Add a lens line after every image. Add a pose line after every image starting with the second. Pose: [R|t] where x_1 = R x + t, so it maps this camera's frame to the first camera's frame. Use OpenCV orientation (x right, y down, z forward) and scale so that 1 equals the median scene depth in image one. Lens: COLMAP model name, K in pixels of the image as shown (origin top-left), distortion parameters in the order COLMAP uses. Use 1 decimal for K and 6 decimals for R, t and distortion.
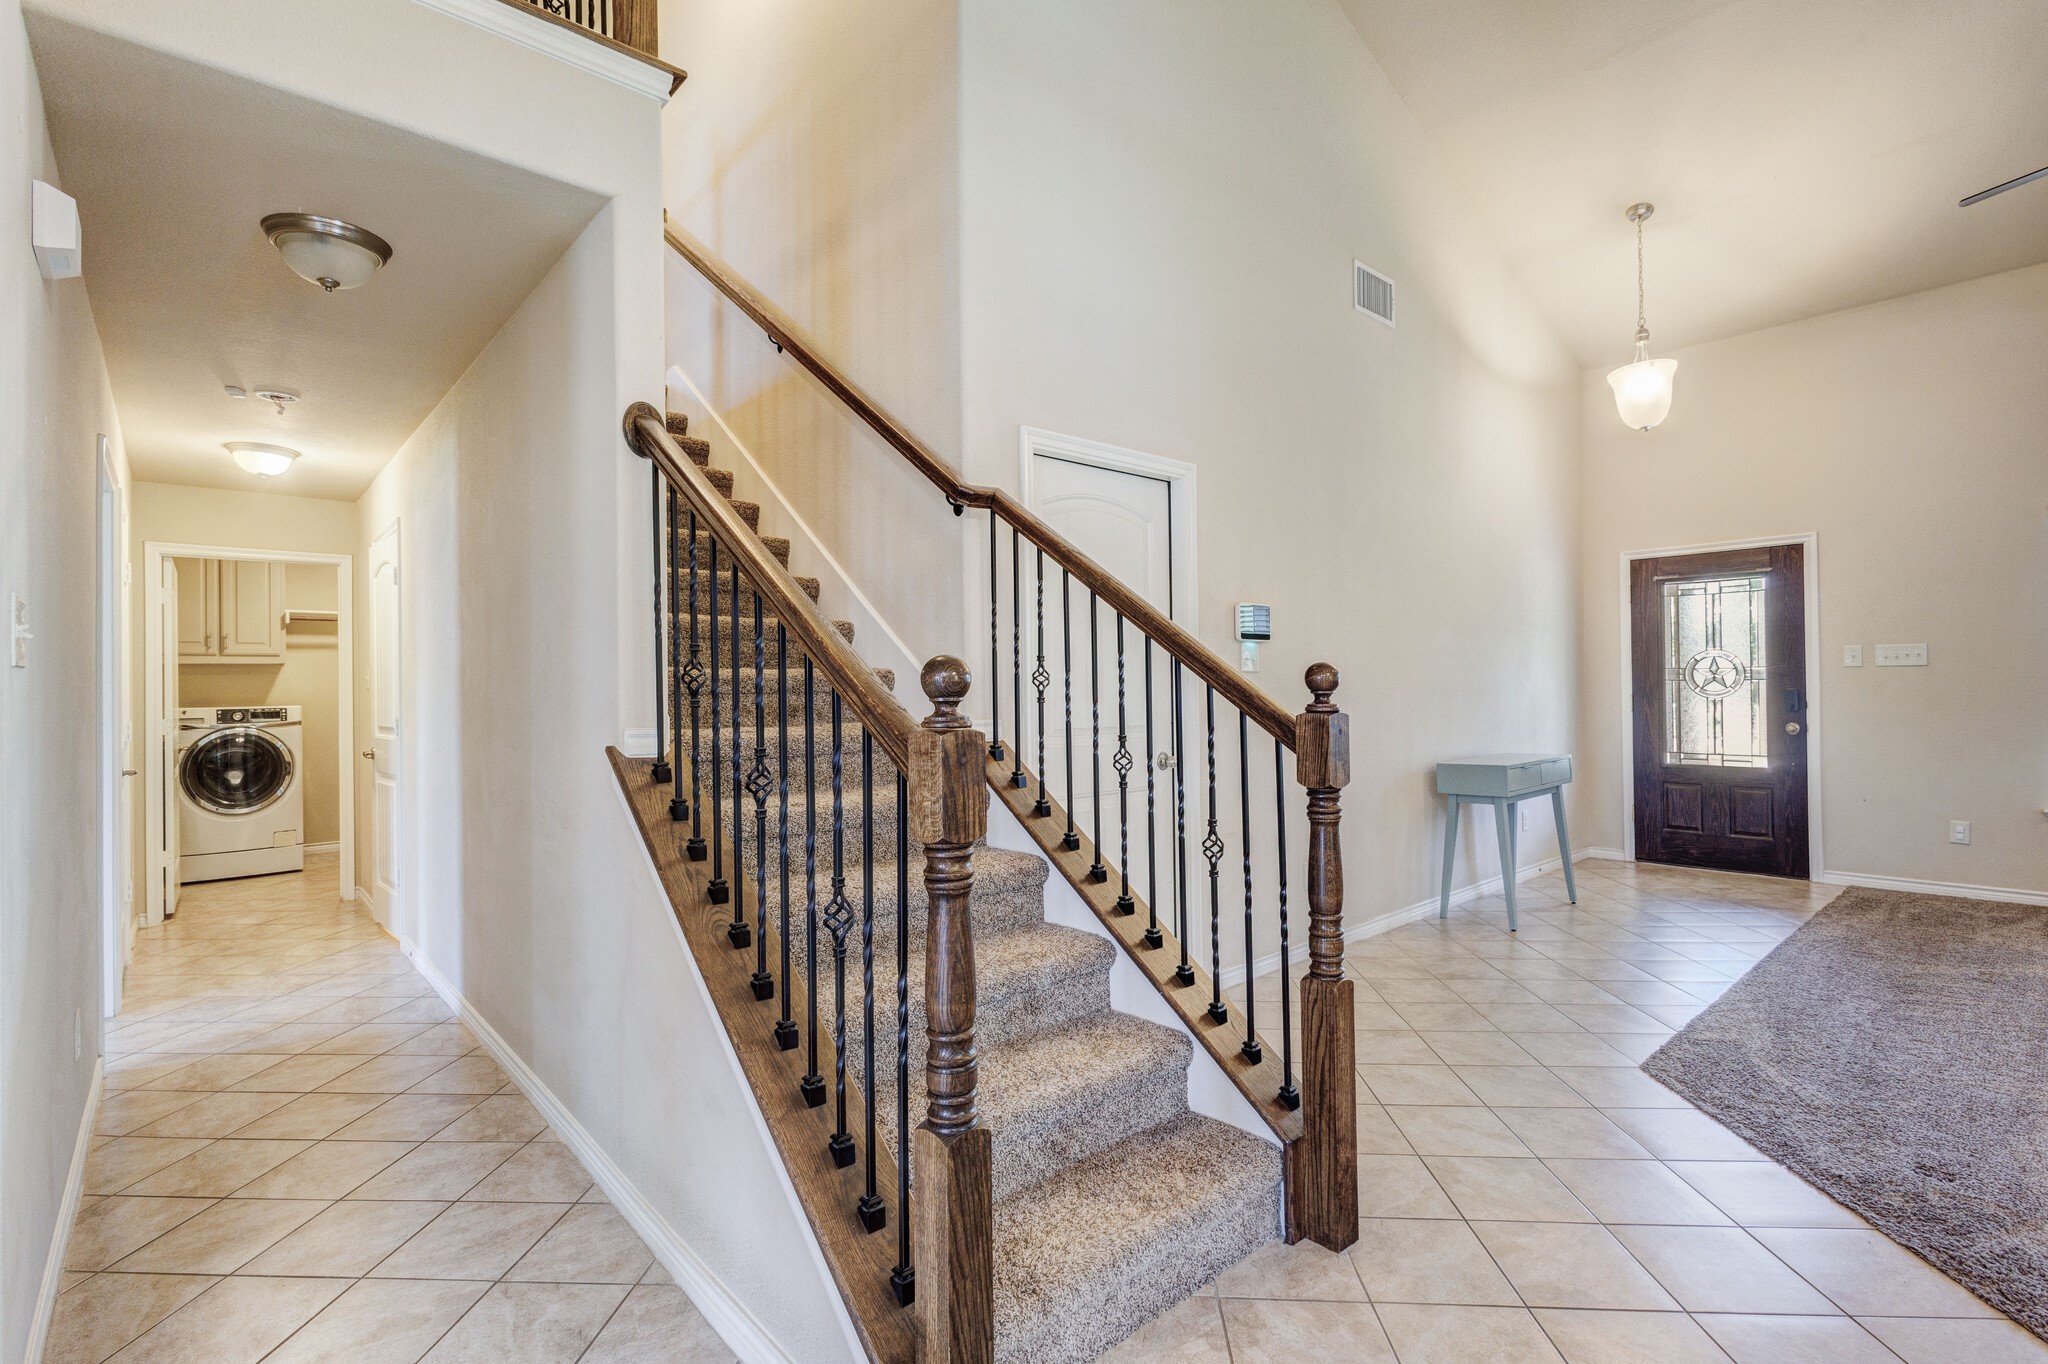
lens RADIAL K [[942.1, 0, 1021.3], [0, 942.1, 680.5], [0, 0, 1]] dist [0.008322, -0.001618]
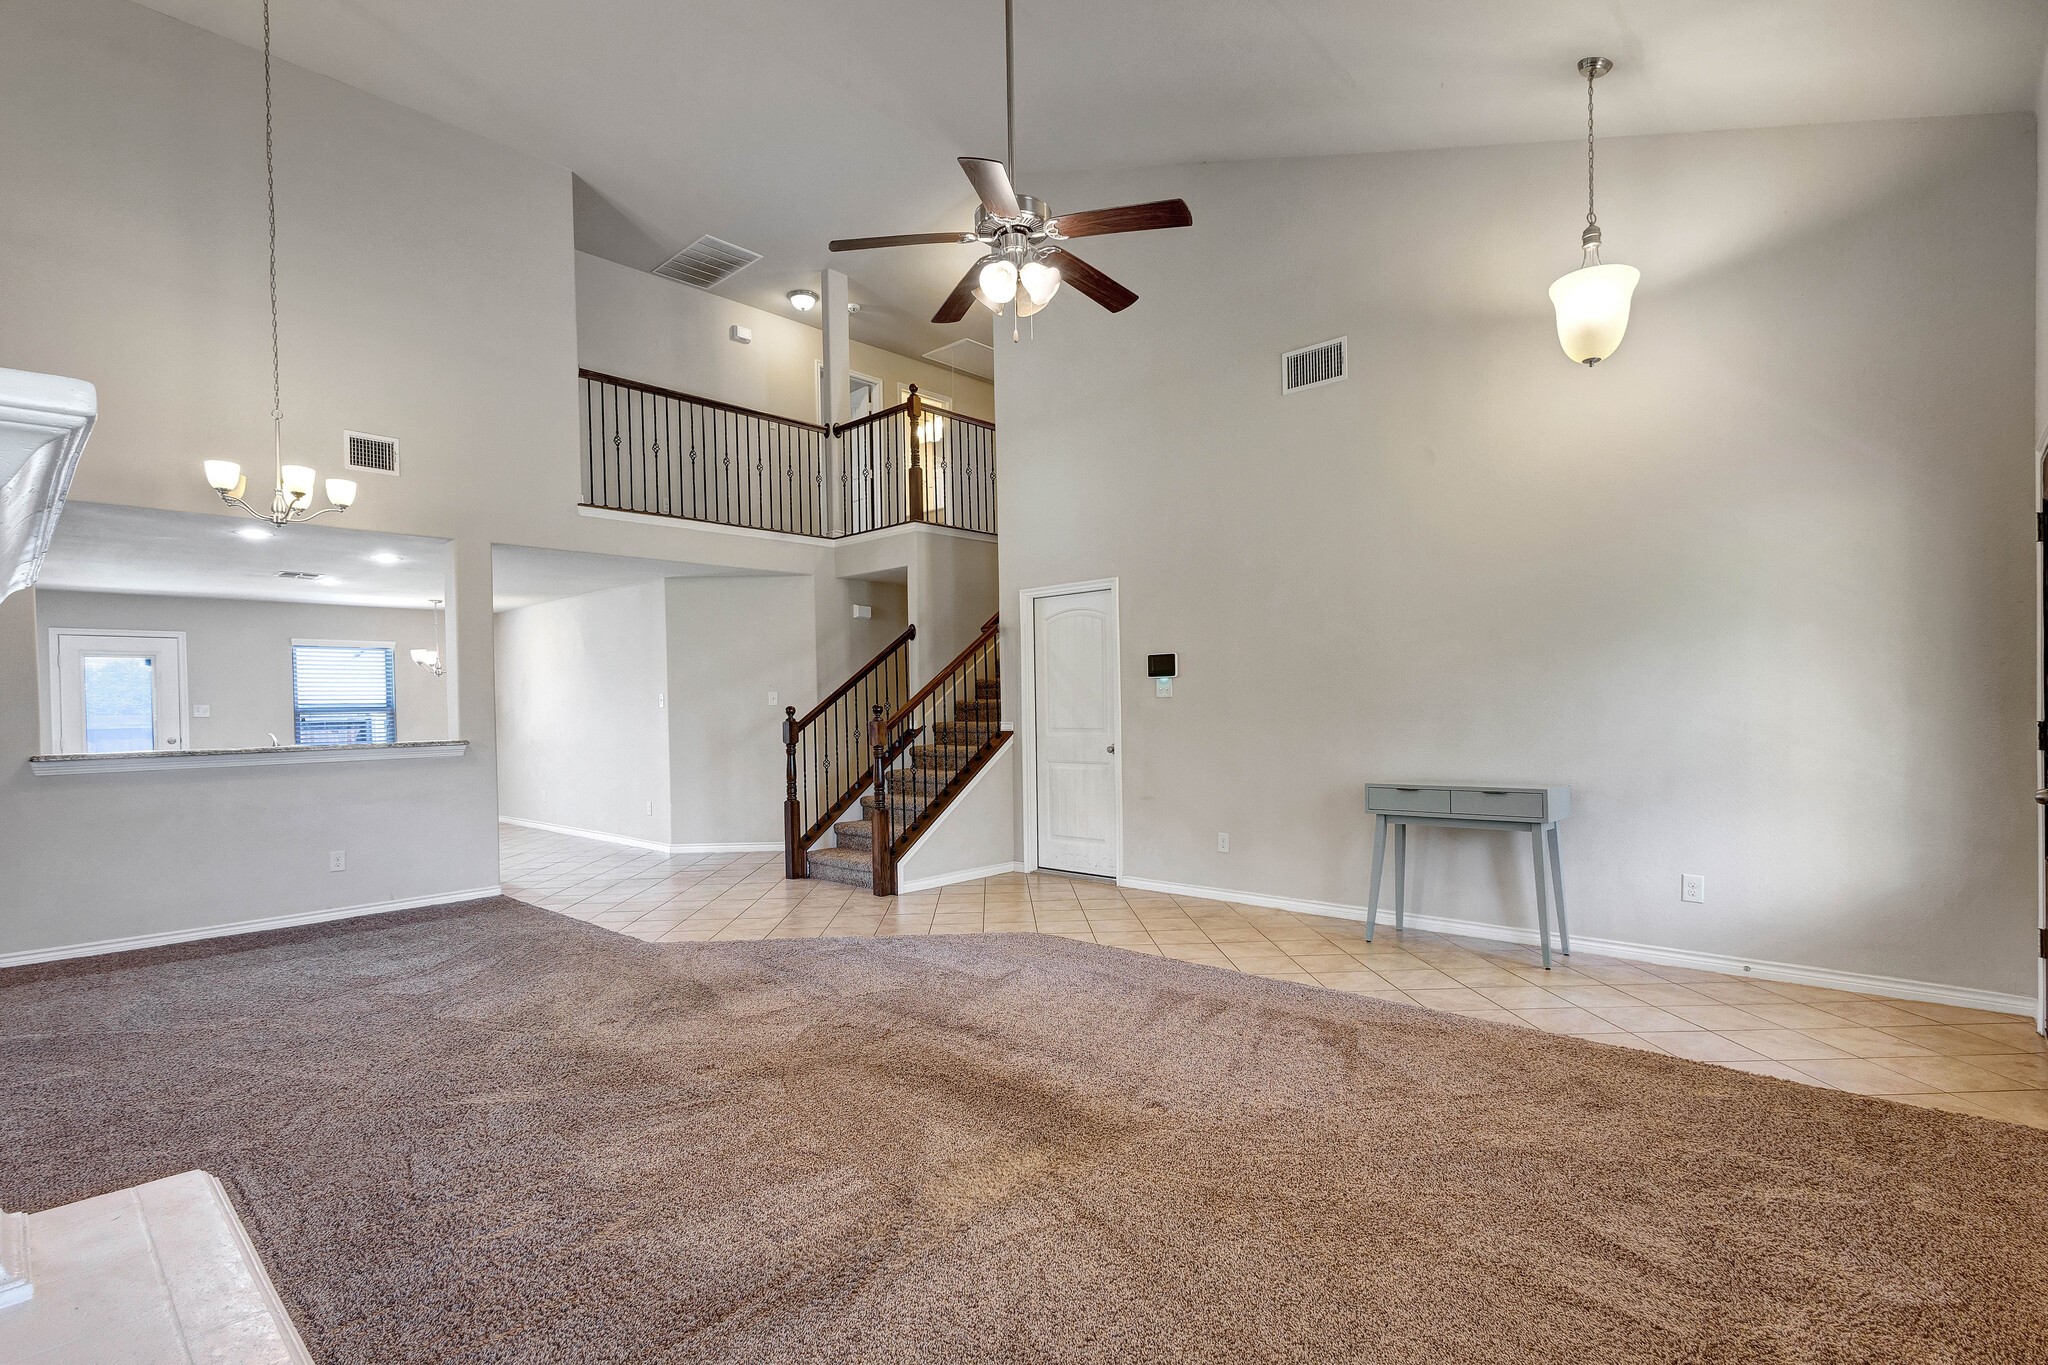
lens RADIAL K [[964.0, 0, 1014.4], [0, 964.0, 716.3], [0, 0, 1]] dist [0.000120, -0.000305]
pose [[0.091119, 0.023045, -0.995573, 1.306277], [0.027005, 0.999307, 0.025603, -0.018255], [0.995474, -0.029218, 0.090434, 0.442322]]
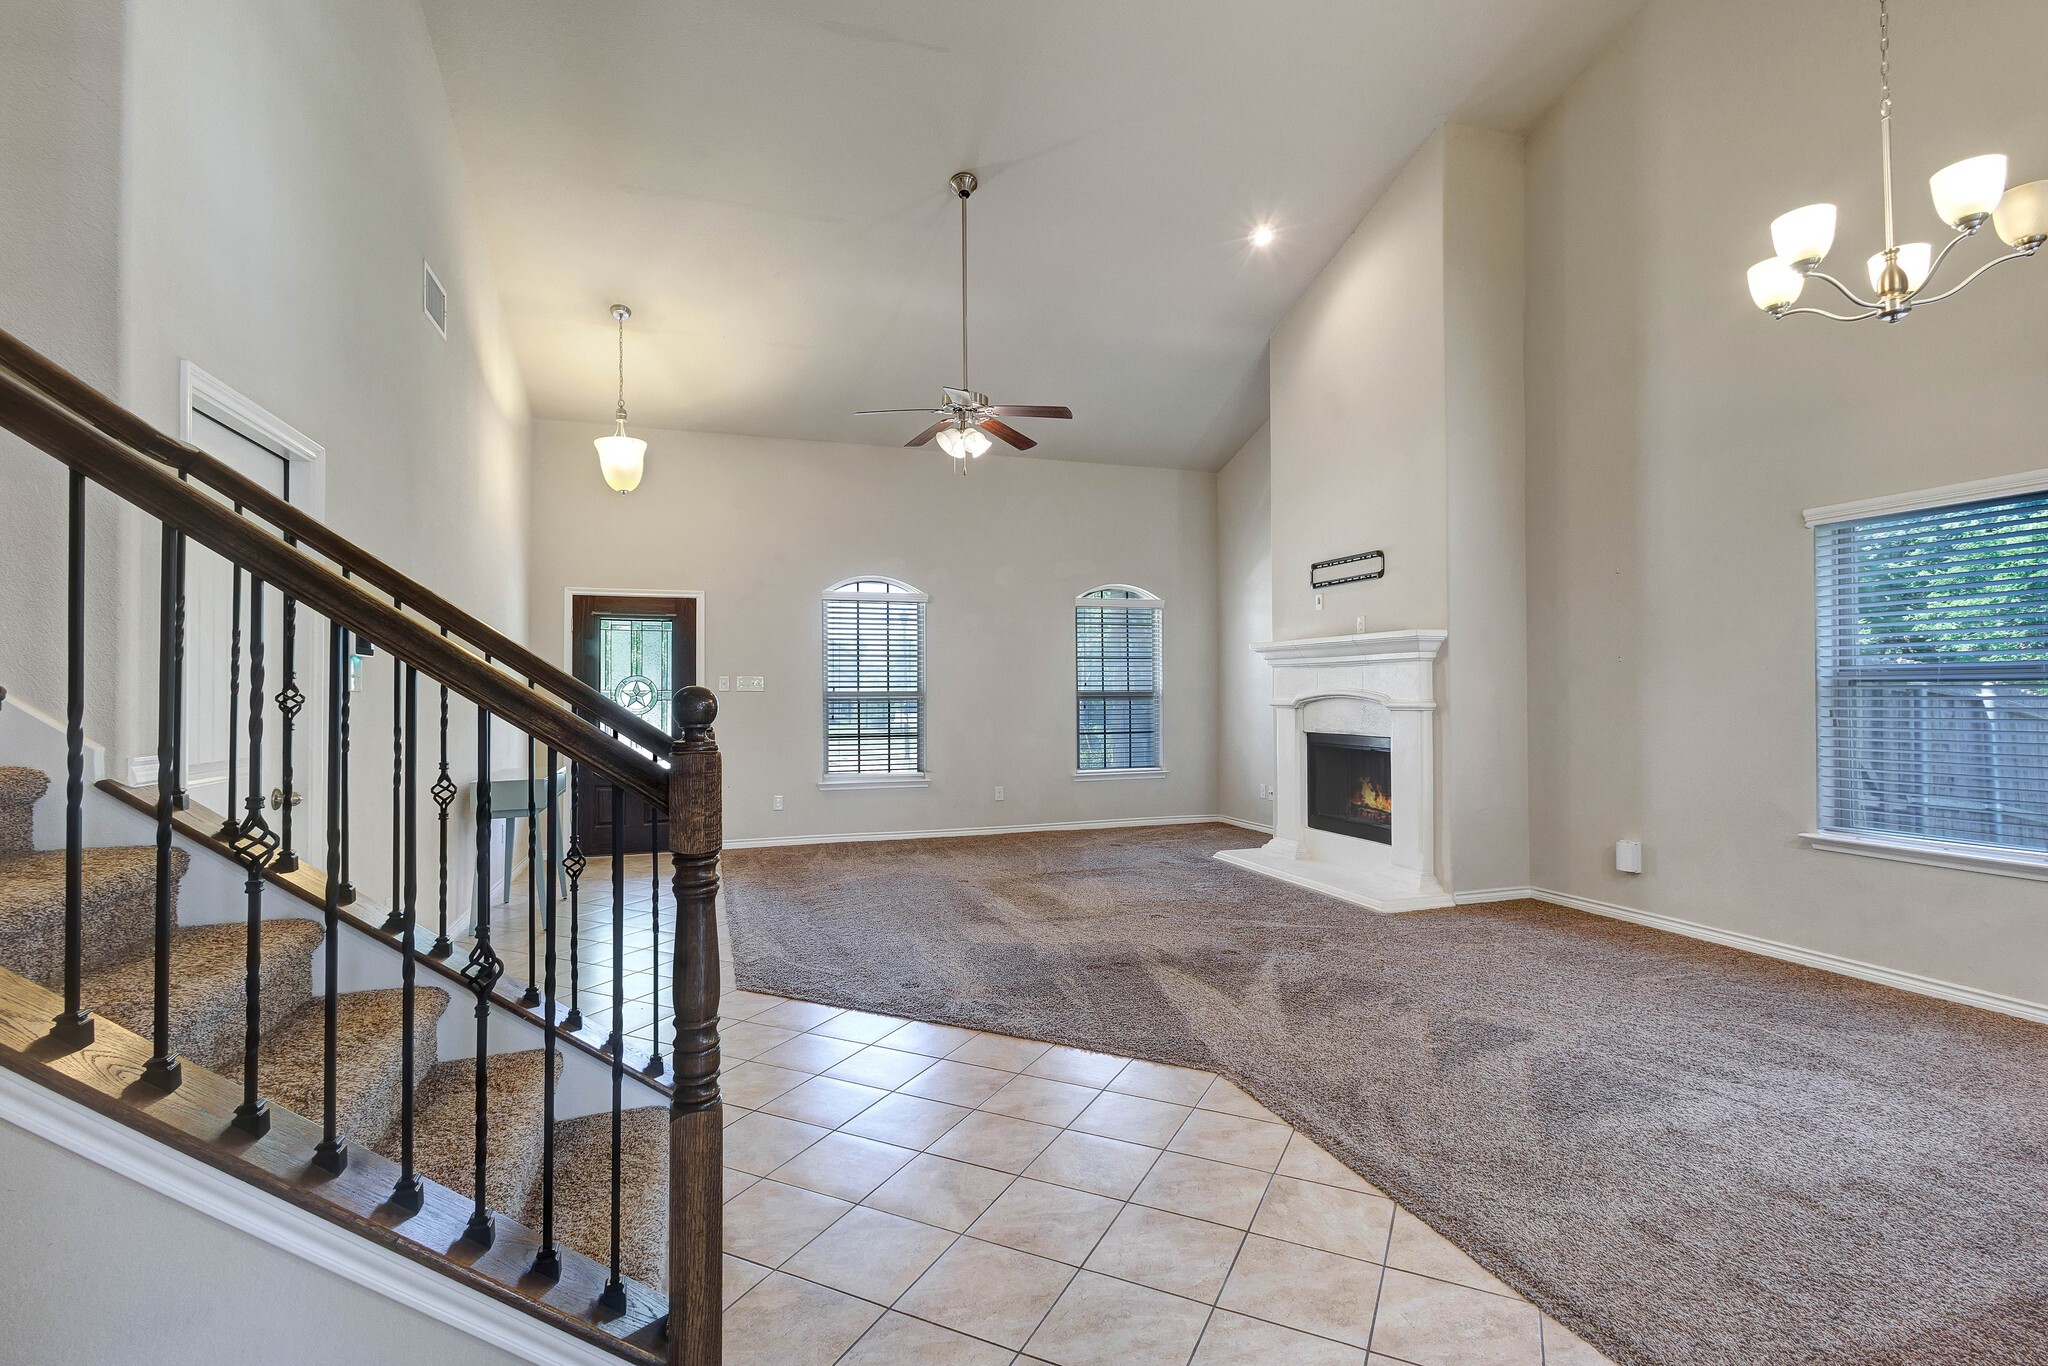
lens RADIAL K [[965.6, 0, 1024.0], [0, 965.6, 683.0], [0, 0, 1]] dist [0.015656, -0.001355]
pose [[0.385747, 0.021704, 0.922349, -0.262621], [-0.009901, 0.999763, -0.019385, -0.004001], [-0.922552, -0.001654, 0.385870, 0.048489]]
